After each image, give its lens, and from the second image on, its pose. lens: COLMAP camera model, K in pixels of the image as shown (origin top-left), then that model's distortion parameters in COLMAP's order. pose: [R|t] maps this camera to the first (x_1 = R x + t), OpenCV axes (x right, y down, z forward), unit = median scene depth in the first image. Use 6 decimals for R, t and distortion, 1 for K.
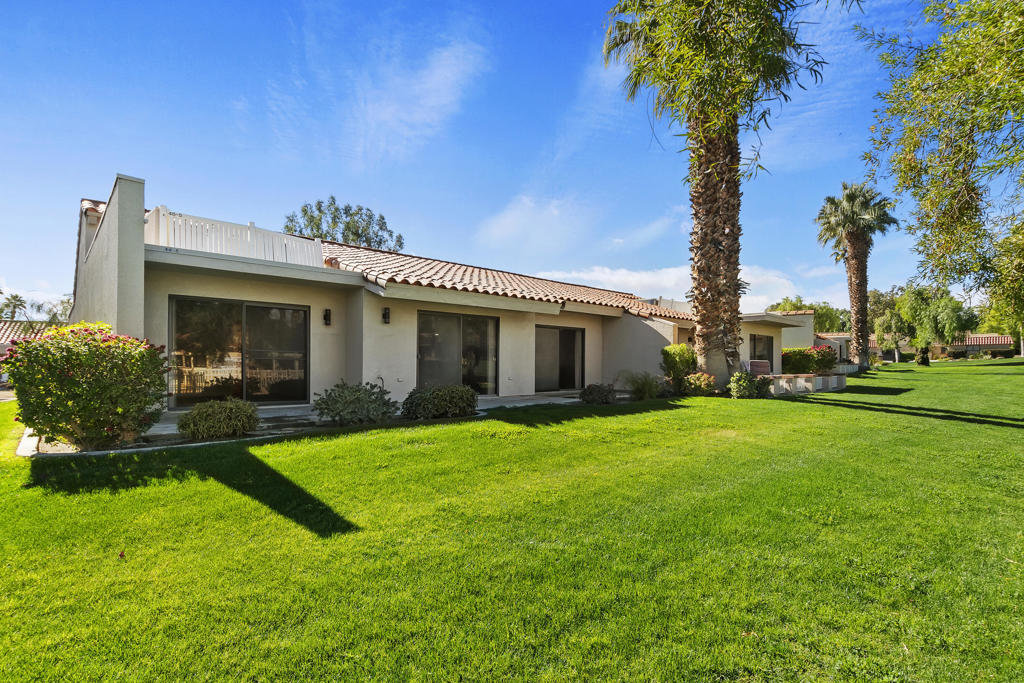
lens RADIAL K [[488.6, 0, 518.7], [0, 488.6, 352.9], [0, 0, 1]] dist [-0.017245, 0.000180]
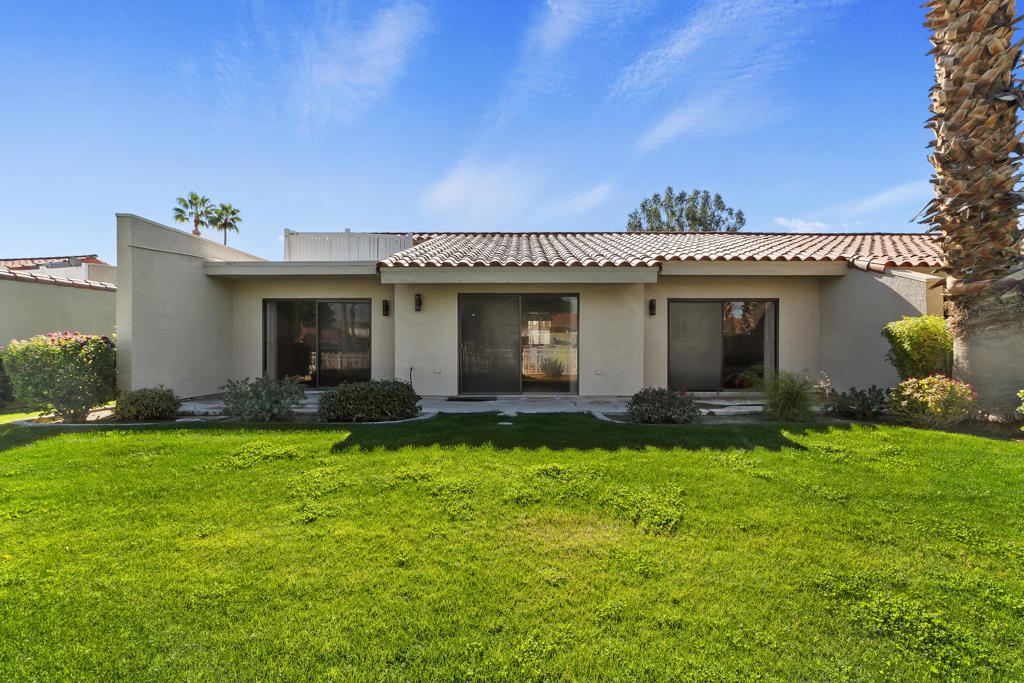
lens RADIAL K [[455.3, 0, 512.0], [0, 455.3, 341.5], [0, 0, 1]] dist [-0.012910, 0.000118]
pose [[0.731026, -0.008664, -0.682295, 0.352801], [0.018919, 0.999792, 0.007575, -0.004031], [0.682087, -0.018446, 0.731038, 0.375163]]
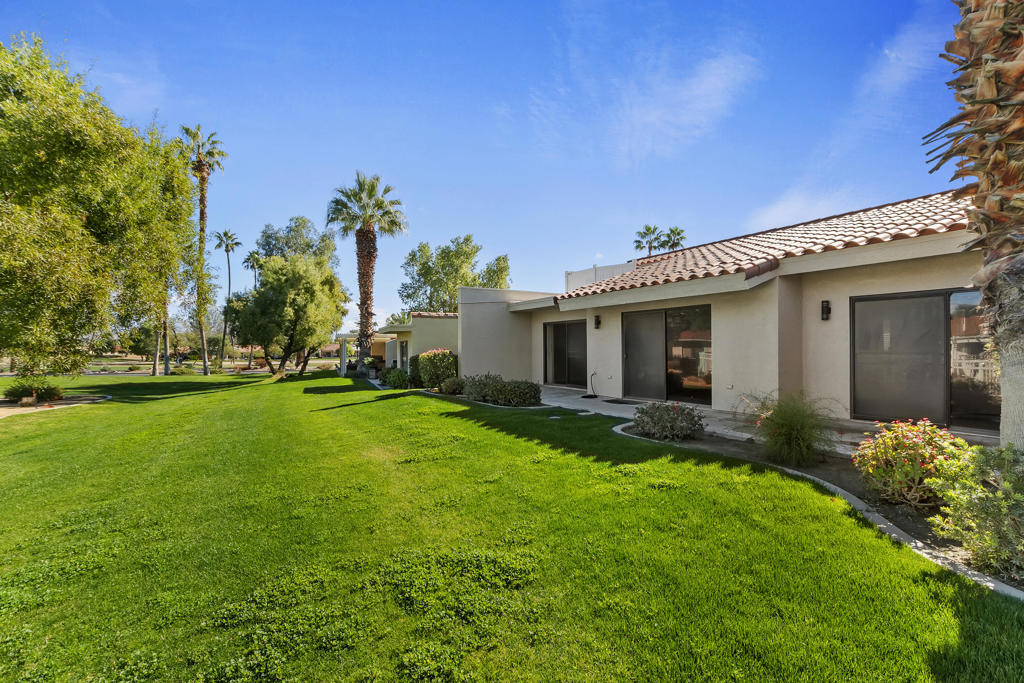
lens RADIAL K [[455.3, 0, 512.0], [0, 455.3, 341.5], [0, 0, 1]] dist [-0.012910, 0.000118]
pose [[-0.189699, -0.015020, -0.981727, 0.665156], [0.029872, 0.999332, -0.021061, -0.009321], [0.981388, -0.033322, -0.189124, 0.779402]]
